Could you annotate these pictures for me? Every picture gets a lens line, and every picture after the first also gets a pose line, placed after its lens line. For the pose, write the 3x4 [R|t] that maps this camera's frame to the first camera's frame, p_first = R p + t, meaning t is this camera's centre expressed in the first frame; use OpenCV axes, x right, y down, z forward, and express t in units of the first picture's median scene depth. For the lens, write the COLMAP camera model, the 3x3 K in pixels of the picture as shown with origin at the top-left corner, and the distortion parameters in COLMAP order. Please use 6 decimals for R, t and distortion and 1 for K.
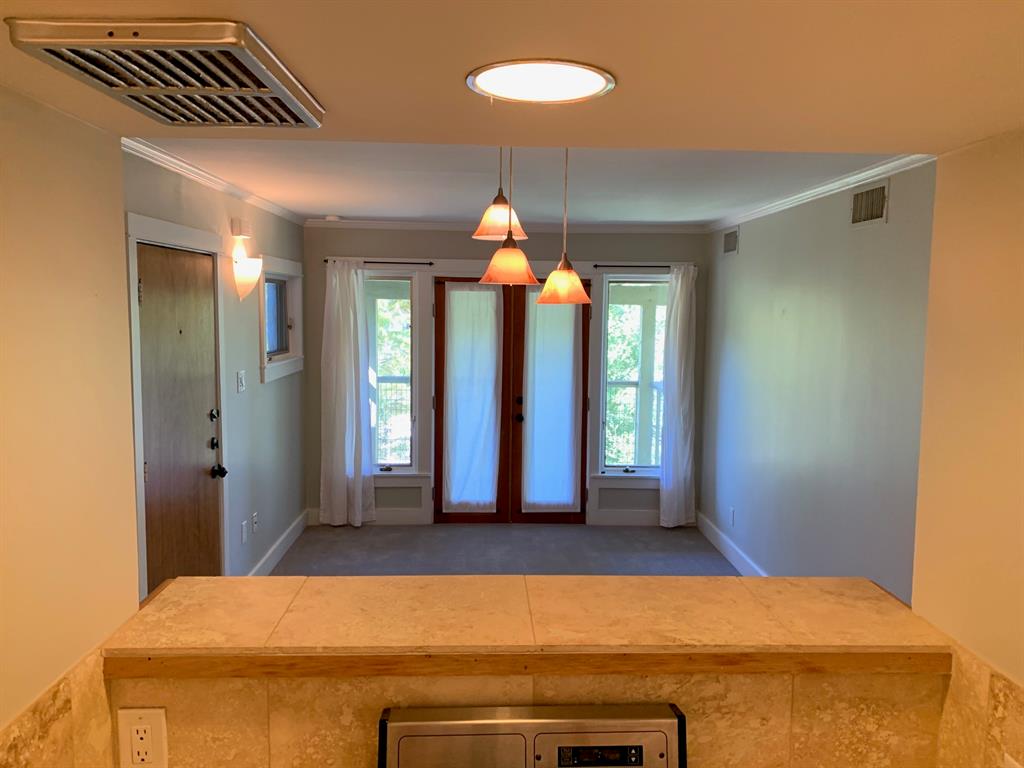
lens RADIAL K [[777.2, 0, 511.7], [0, 777.2, 384.9], [0, 0, 1]] dist [0.027689, -0.034966]
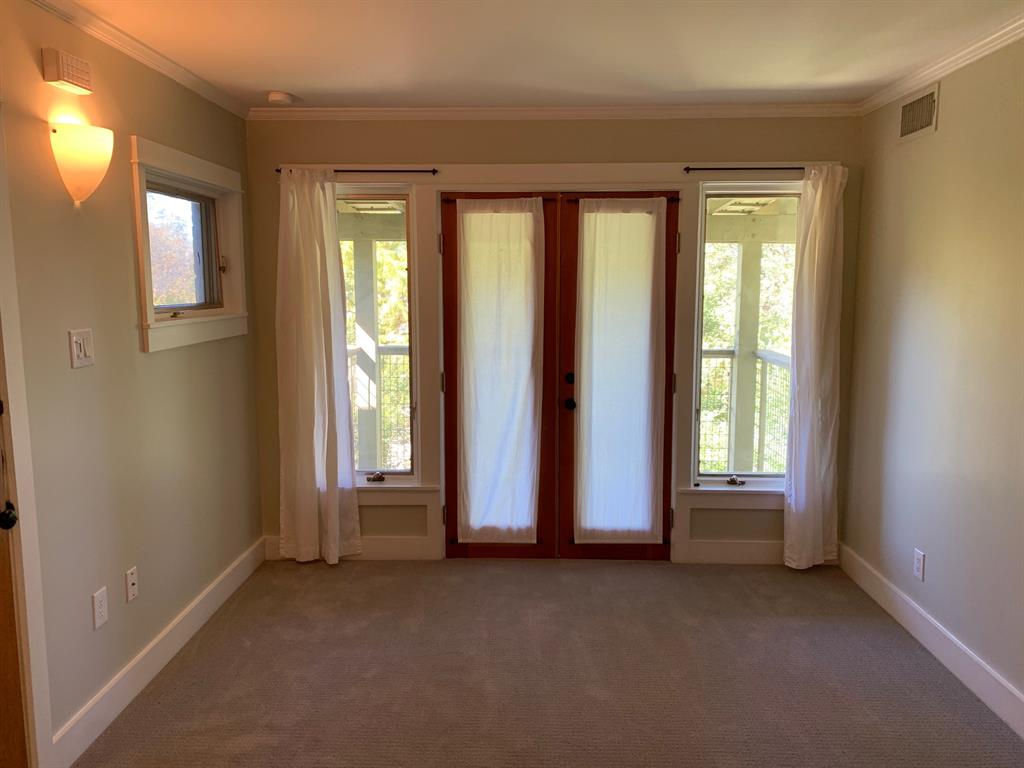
lens RADIAL K [[777.2, 0, 507.0], [0, 777.2, 380.8], [0, 0, 1]] dist [0.027689, -0.034966]
pose [[0.997674, -0.006382, -0.067869, 0.001085], [0.008129, 0.999642, 0.025490, 0.005553], [0.067682, -0.025983, 0.997369, 0.344254]]
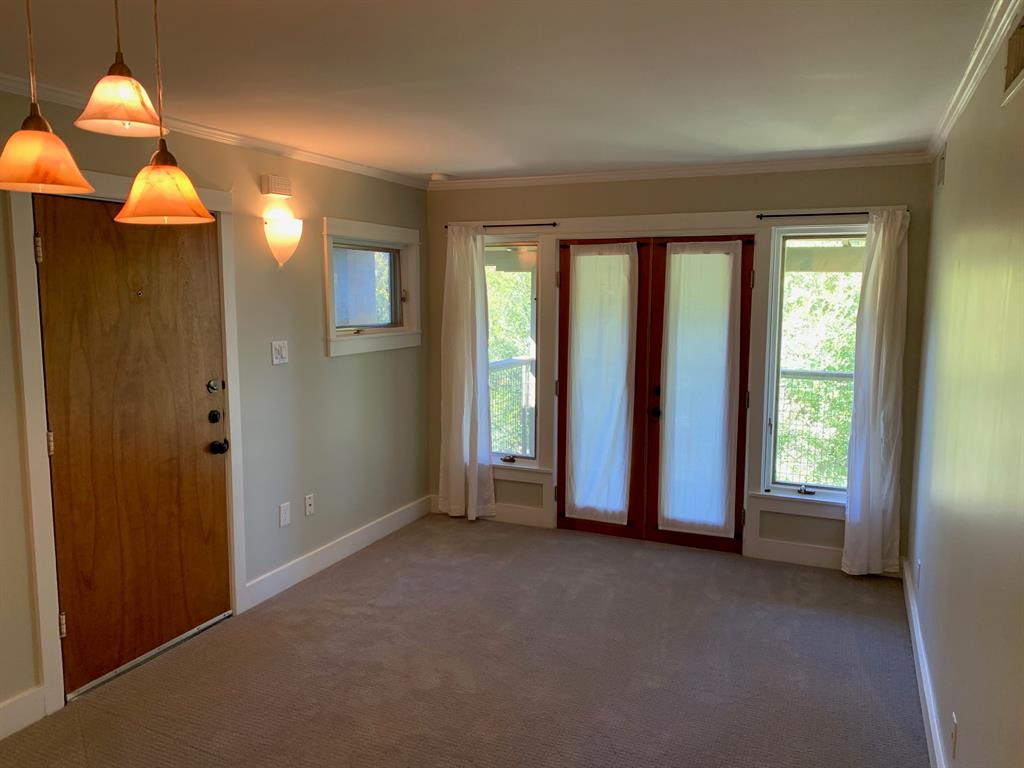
lens RADIAL K [[777.2, 0, 511.0], [0, 777.2, 386.2], [0, 0, 1]] dist [0.027689, -0.034966]
pose [[0.897504, 0.044559, -0.438750, 0.237127], [-0.037504, 0.998990, 0.024738, 0.001580], [0.439409, -0.005748, 0.898269, 0.217747]]
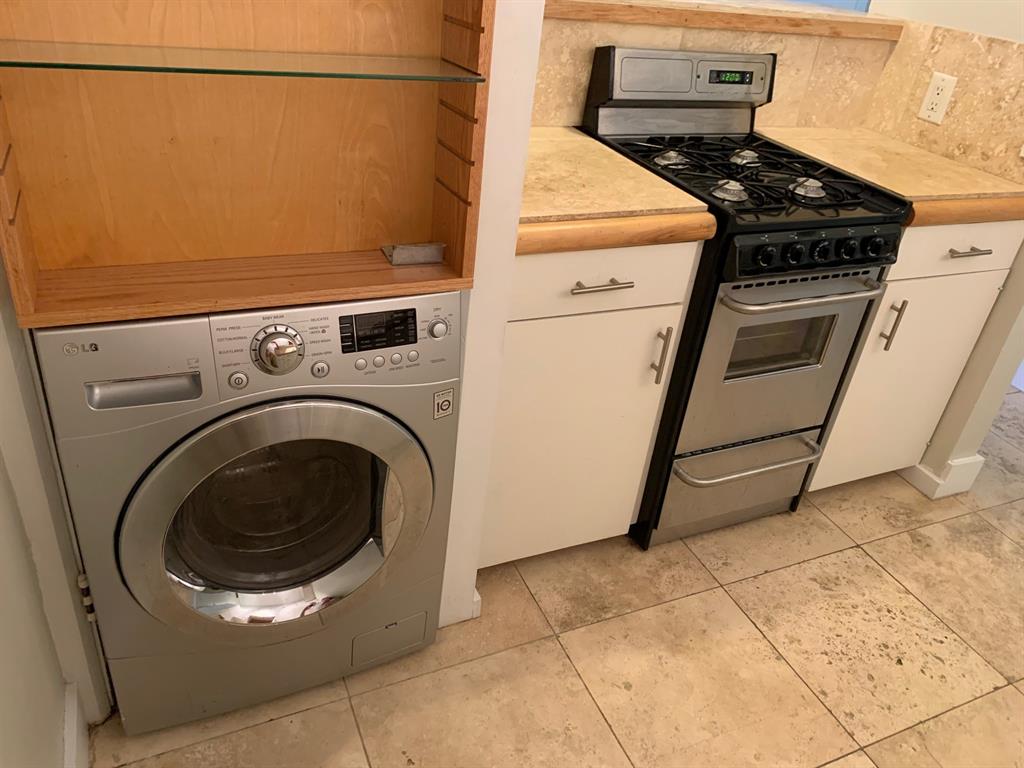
lens RADIAL K [[777.2, 0, 523.7], [0, 777.2, 378.5], [0, 0, 1]] dist [0.027689, -0.034966]
pose [[0.919099, -0.114520, 0.377017, -0.193057], [-0.070298, 0.893822, 0.442877, 0.073456], [-0.387704, -0.433551, 0.813461, -0.077119]]
